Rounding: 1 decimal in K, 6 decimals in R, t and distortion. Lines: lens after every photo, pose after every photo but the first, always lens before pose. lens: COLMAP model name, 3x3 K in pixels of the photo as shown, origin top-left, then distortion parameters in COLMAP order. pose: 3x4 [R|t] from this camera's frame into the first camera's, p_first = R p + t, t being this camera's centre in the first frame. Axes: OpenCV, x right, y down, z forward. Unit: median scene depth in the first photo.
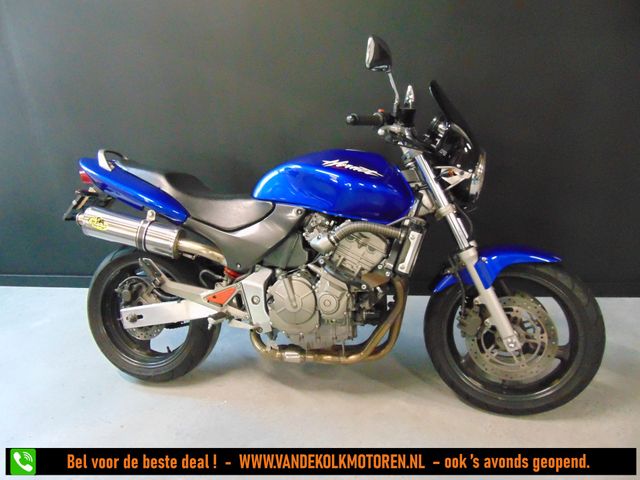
lens RADIAL K [[475.9, 0, 320.0], [0, 475.9, 240.0], [0, 0, 1]] dist [-0.026489, 0.006458]
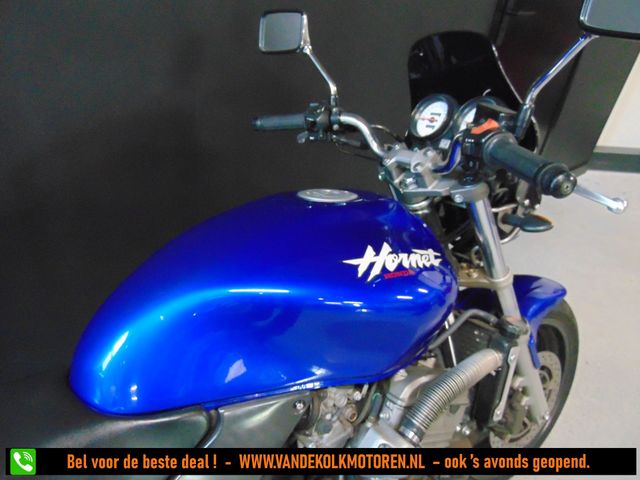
lens RADIAL K [[475.9, 0, 320.0], [0, 475.9, 240.0], [0, 0, 1]] dist [-0.026489, 0.006458]
pose [[0.617879, -0.298025, 0.727604, -0.249374], [0.123101, 0.950637, 0.284842, -0.270015], [-0.776577, -0.086429, 0.624066, 0.739750]]
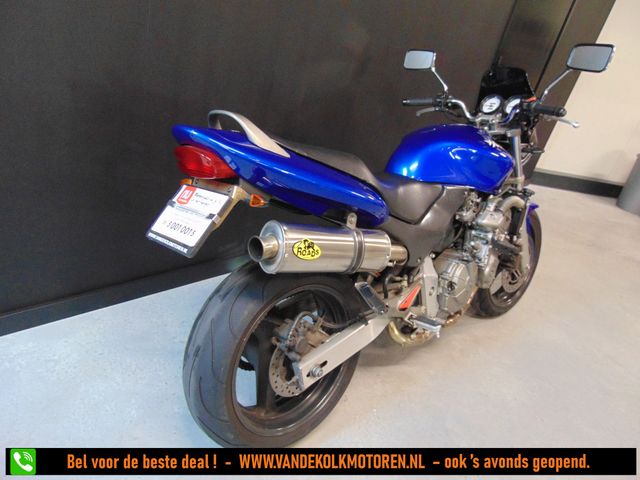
lens RADIAL K [[475.9, 0, 320.0], [0, 475.9, 240.0], [0, 0, 1]] dist [-0.026489, 0.006458]
pose [[0.533097, -0.212222, 0.819005, -0.991093], [0.040547, 0.973325, 0.225818, -0.190501], [-0.845082, -0.087175, 0.527481, 0.696593]]
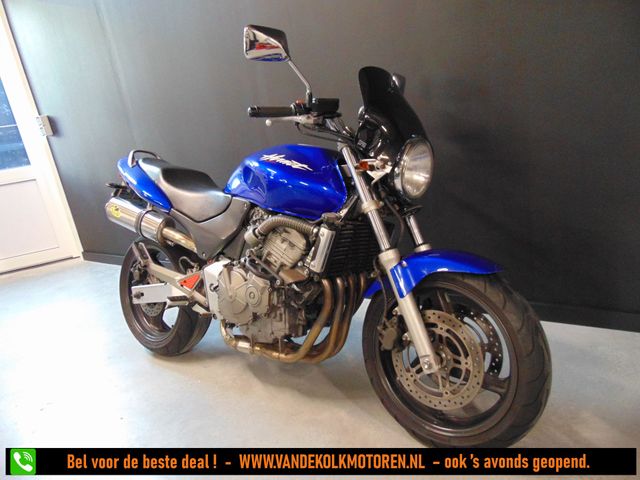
lens RADIAL K [[475.9, 0, 320.0], [0, 475.9, 240.0], [0, 0, 1]] dist [-0.026489, 0.006458]
pose [[0.920899, 0.058713, -0.385354, 0.484259], [-0.065528, 0.997840, -0.004563, 0.009264], [0.384254, 0.029454, 0.922758, 0.111622]]
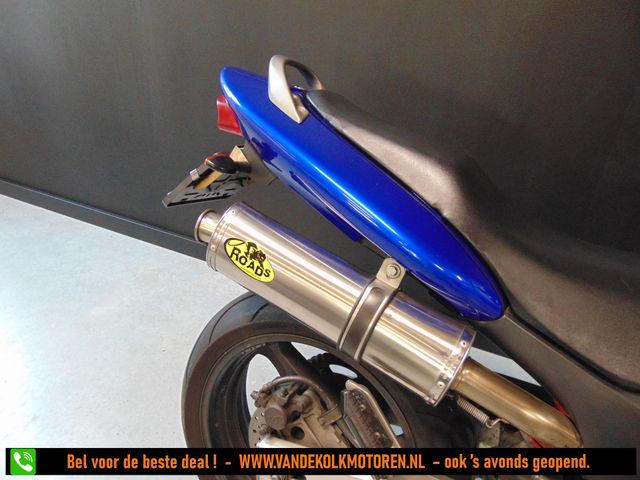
lens RADIAL K [[475.9, 0, 320.0], [0, 475.9, 240.0], [0, 0, 1]] dist [-0.026489, 0.006458]
pose [[0.966582, 0.227542, -0.118081, -0.386567], [-0.203681, 0.961353, 0.185239, -0.138398], [0.155668, -0.154998, 0.975573, 0.662055]]
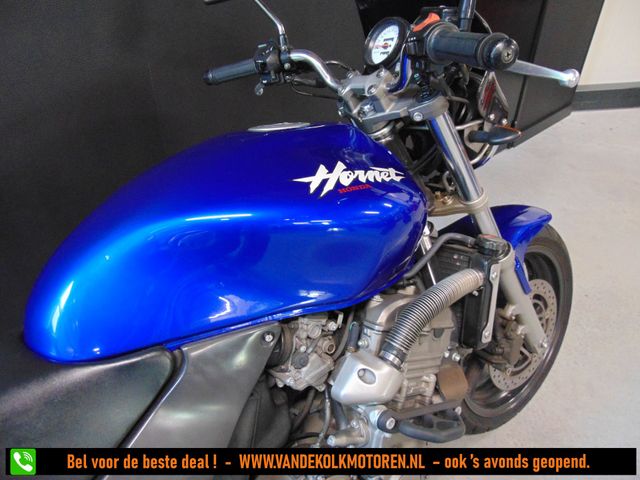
lens RADIAL K [[475.9, 0, 320.0], [0, 475.9, 240.0], [0, 0, 1]] dist [-0.026489, 0.006458]
pose [[0.575748, -0.392361, 0.717333, -0.233463], [0.240196, 0.919789, 0.310312, -0.214982], [-0.781550, -0.006361, 0.623810, 0.721770]]
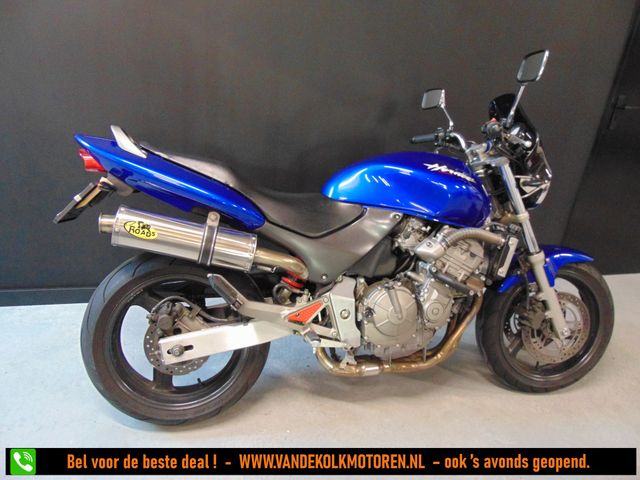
lens RADIAL K [[475.9, 0, 320.0], [0, 475.9, 240.0], [0, 0, 1]] dist [-0.026489, 0.006458]
pose [[0.887116, -0.022042, 0.461019, -0.585069], [0.003217, 0.999130, 0.041578, -0.050833], [-0.461535, -0.035401, 0.886415, 0.228878]]
